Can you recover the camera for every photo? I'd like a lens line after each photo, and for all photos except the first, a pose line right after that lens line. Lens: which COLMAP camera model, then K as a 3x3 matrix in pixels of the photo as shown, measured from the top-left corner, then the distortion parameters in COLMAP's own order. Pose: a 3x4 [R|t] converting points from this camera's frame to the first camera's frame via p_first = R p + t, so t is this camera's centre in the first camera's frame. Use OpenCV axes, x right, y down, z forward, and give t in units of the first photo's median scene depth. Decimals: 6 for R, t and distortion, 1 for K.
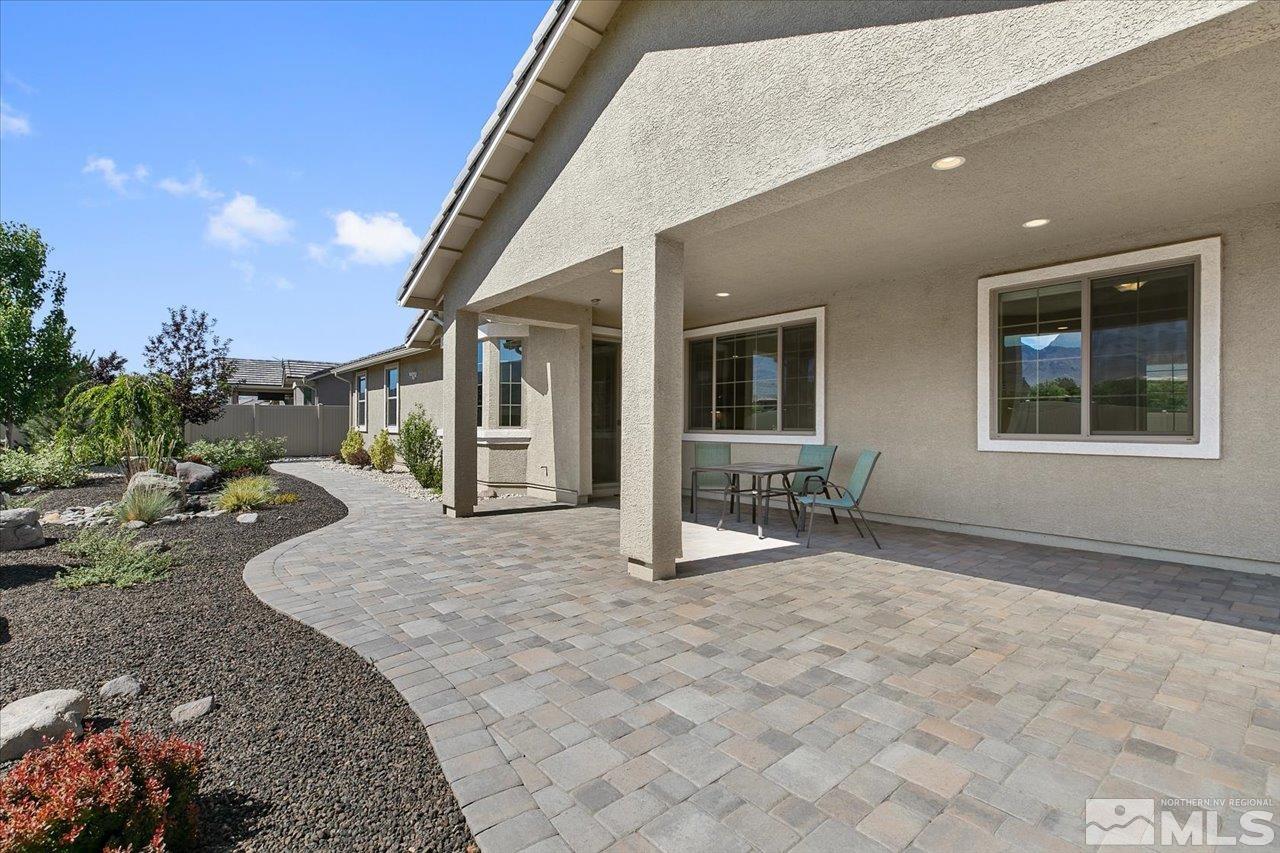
lens RADIAL K [[583.7, 0, 640.6], [0, 583.7, 428.0], [0, 0, 1]] dist [0.008928, -0.000763]
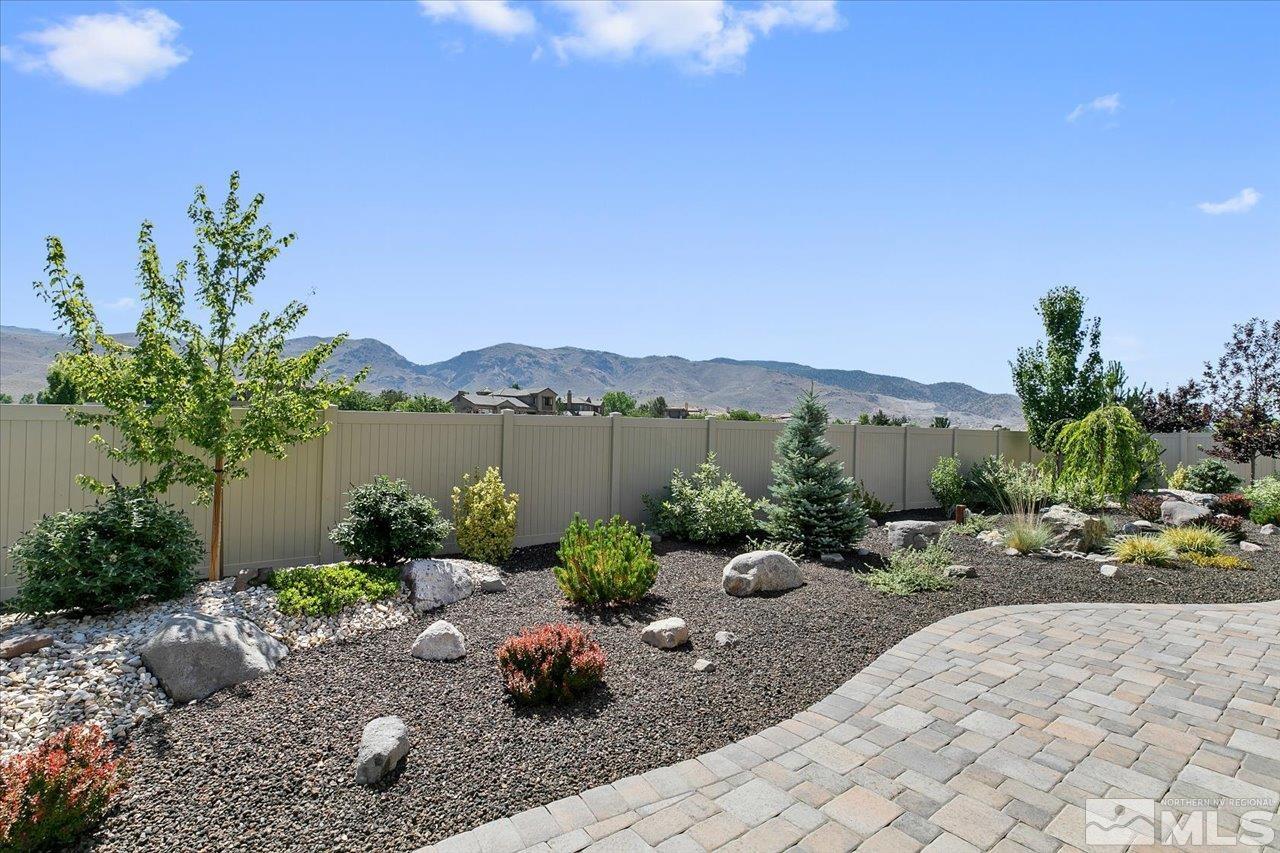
lens RADIAL K [[583.7, 0, 640.1], [0, 583.7, 428.4], [0, 0, 1]] dist [0.008928, -0.000763]
pose [[-0.058212, -0.016594, -0.998166, 0.208305], [-0.021857, 0.999643, -0.015344, -0.026287], [0.998065, 0.020924, -0.058554, 0.261052]]
